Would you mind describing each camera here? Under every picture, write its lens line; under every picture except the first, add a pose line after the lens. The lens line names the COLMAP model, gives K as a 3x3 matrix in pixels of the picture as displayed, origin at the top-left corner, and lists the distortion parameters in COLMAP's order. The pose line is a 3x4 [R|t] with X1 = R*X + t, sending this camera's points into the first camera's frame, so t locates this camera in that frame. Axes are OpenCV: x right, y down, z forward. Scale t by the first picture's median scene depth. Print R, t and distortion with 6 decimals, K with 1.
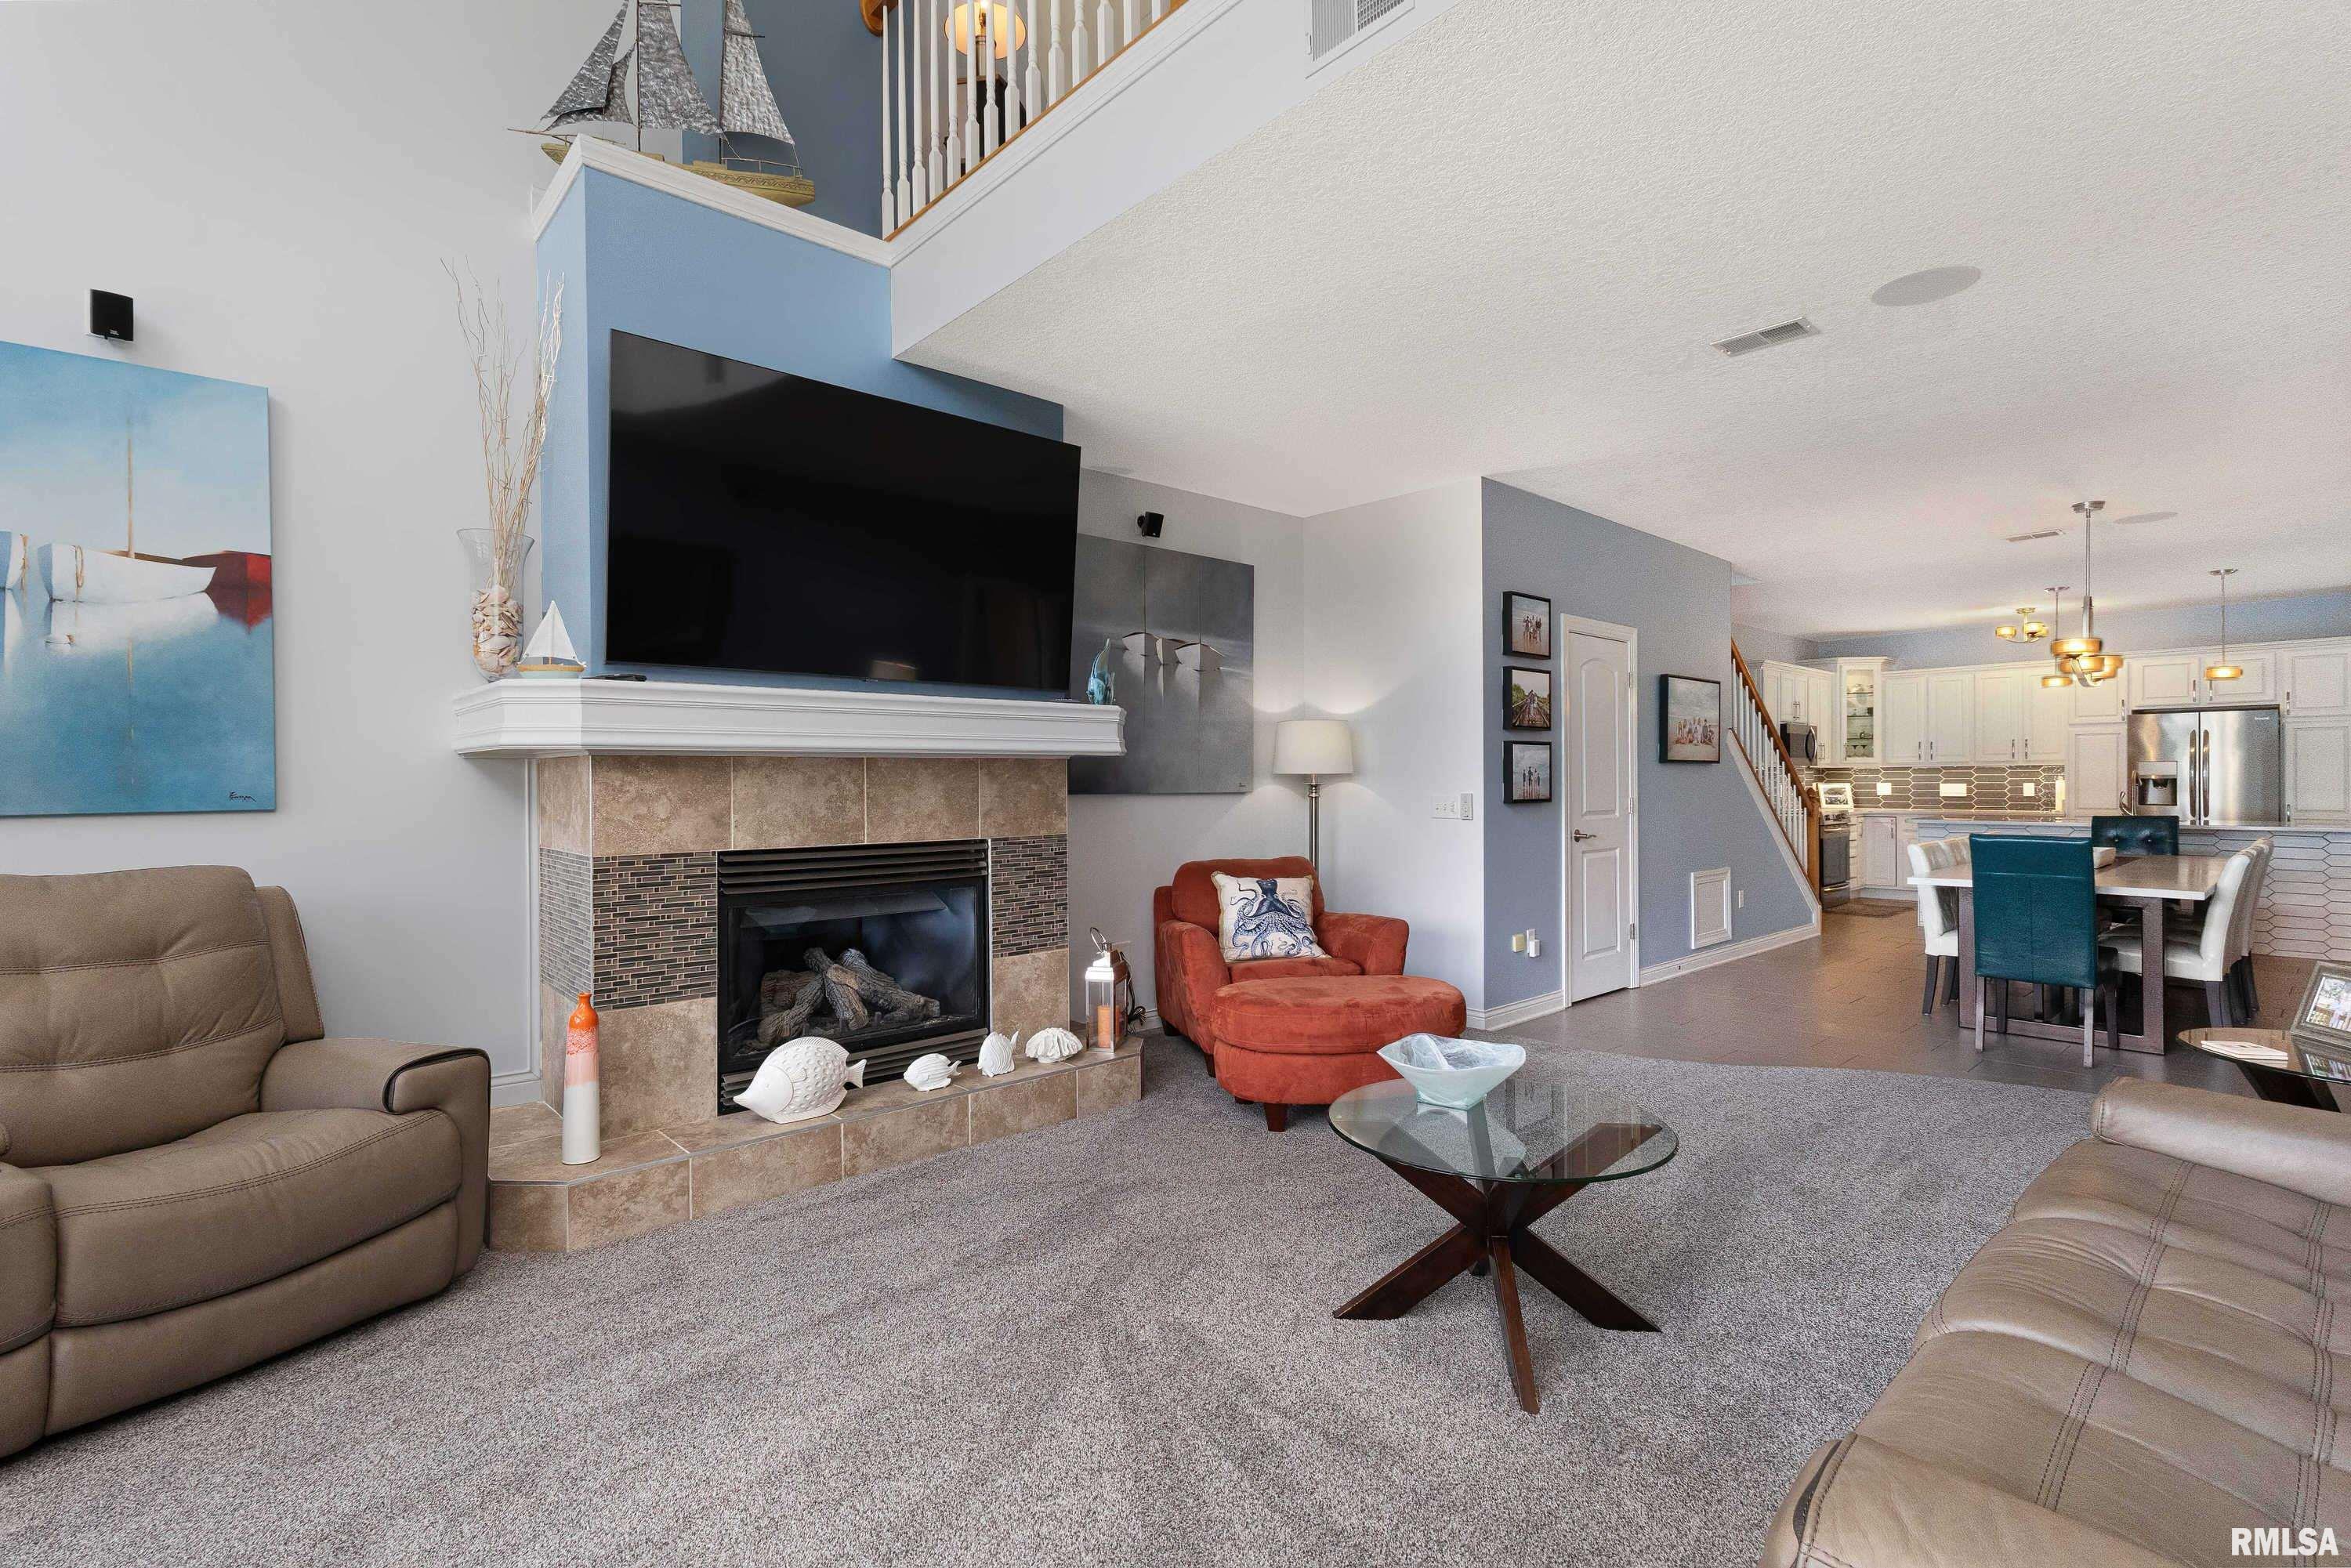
lens RADIAL K [[1086.5, 0, 1173.1], [0, 1086.5, 786.9], [0, 0, 1]] dist [0.002126, 0.000783]
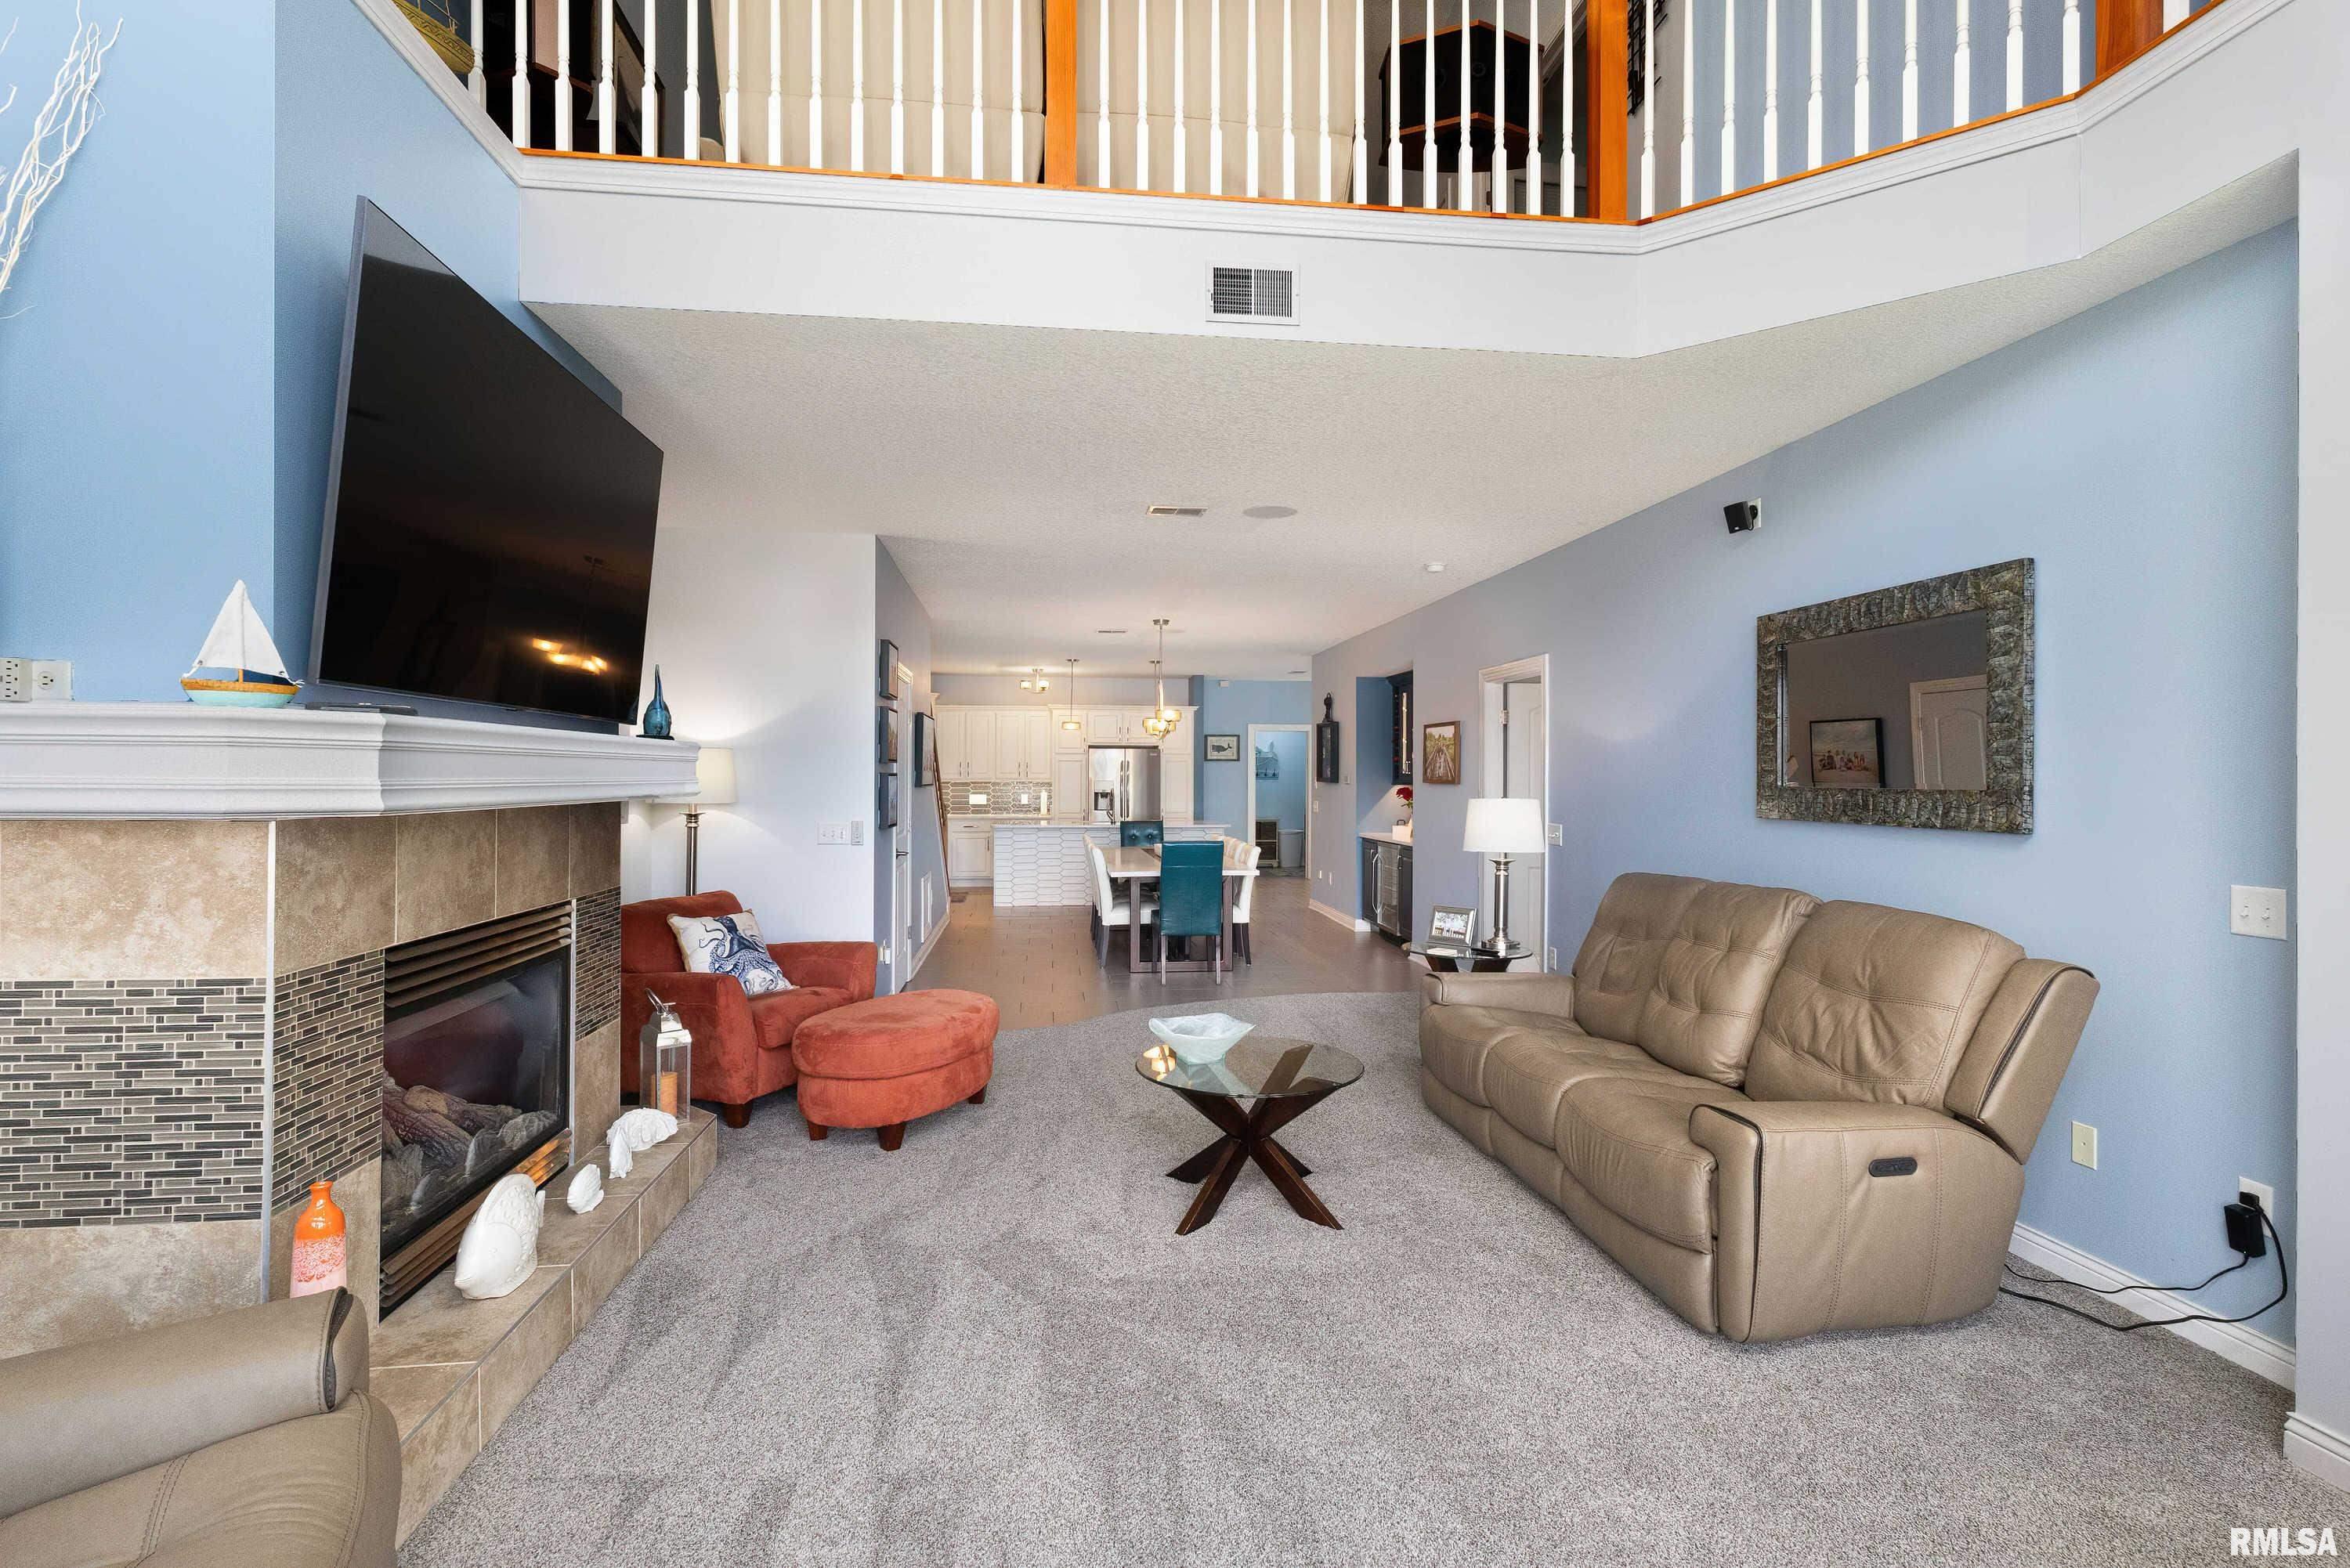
lens RADIAL K [[1086.0, 0, 1177.9], [0, 1086.0, 781.1], [0, 0, 1]] dist [0.002126, 0.000783]
pose [[0.579769, 0.004869, 0.814766, -0.471513], [-0.001844, 0.999987, -0.004663, -0.032119], [-0.814779, 0.001201, 0.579771, 0.114104]]
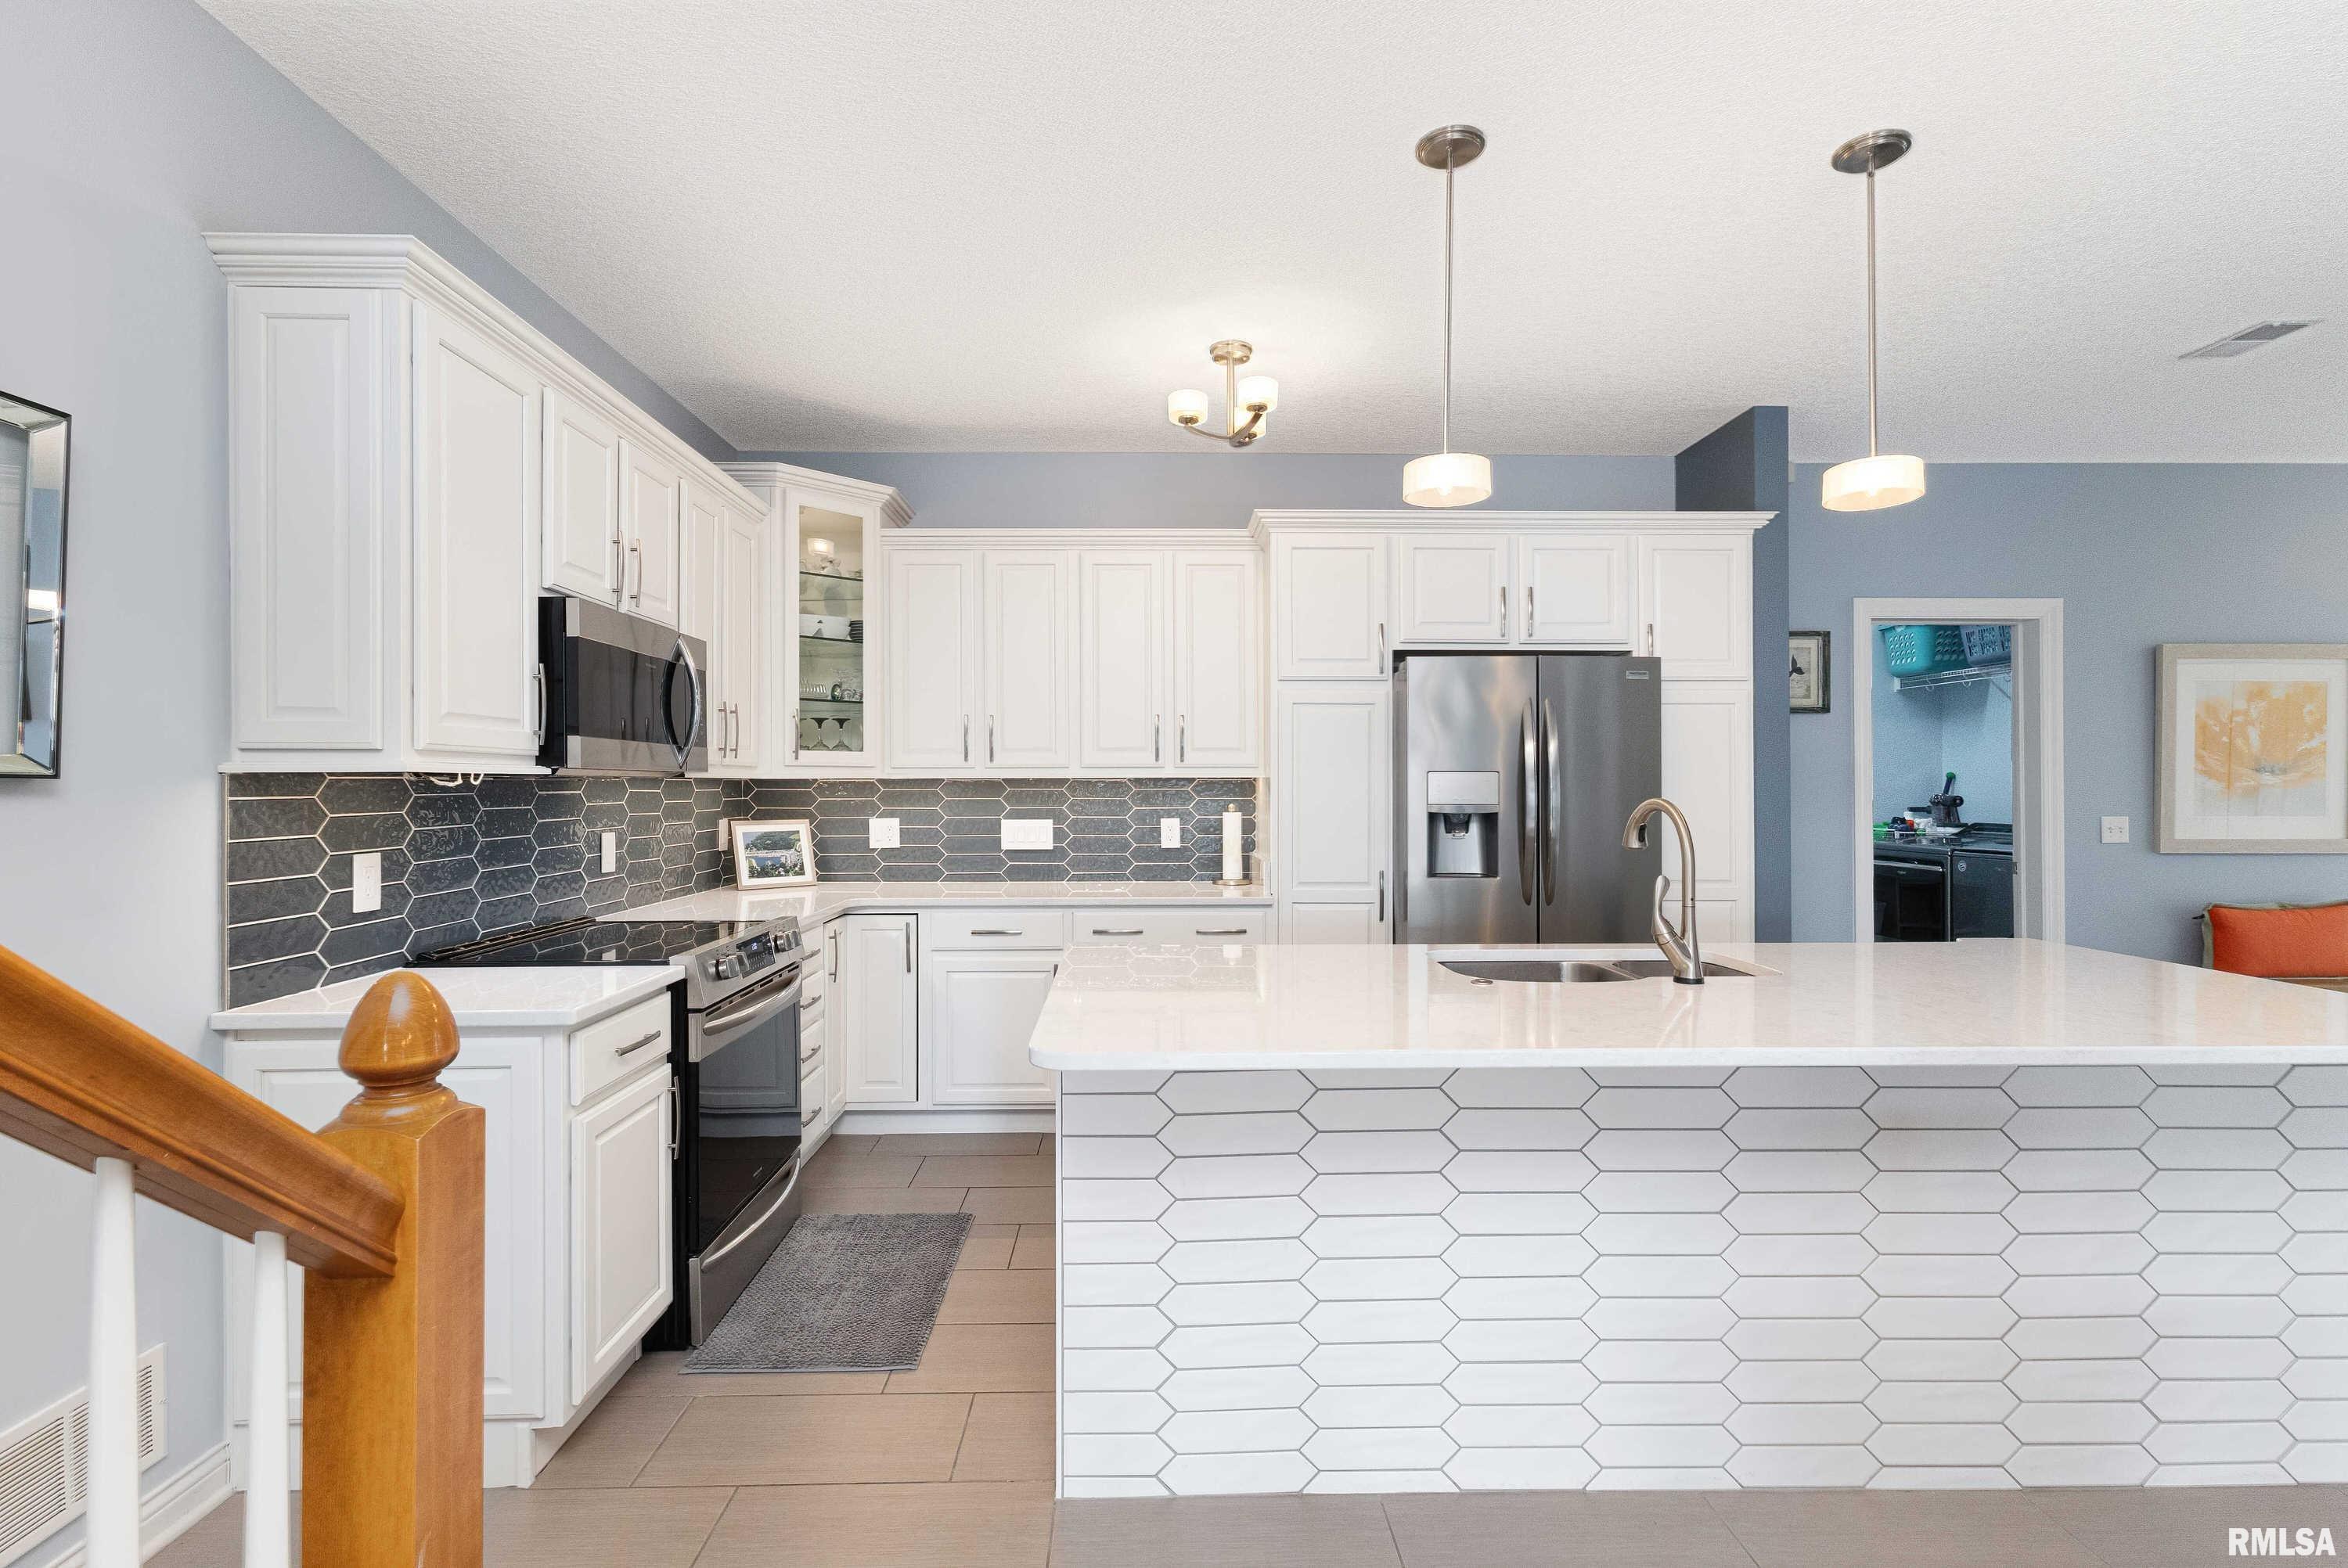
lens RADIAL K [[1085.0, 0, 1161.8], [0, 1085.0, 791.1], [0, 0, 1]] dist [0.002126, 0.000783]
pose [[0.655888, 0.006067, 0.754834, 0.998393], [0.002519, 0.999945, -0.010225, -0.022732], [-0.754854, 0.008608, 0.655836, 1.575993]]
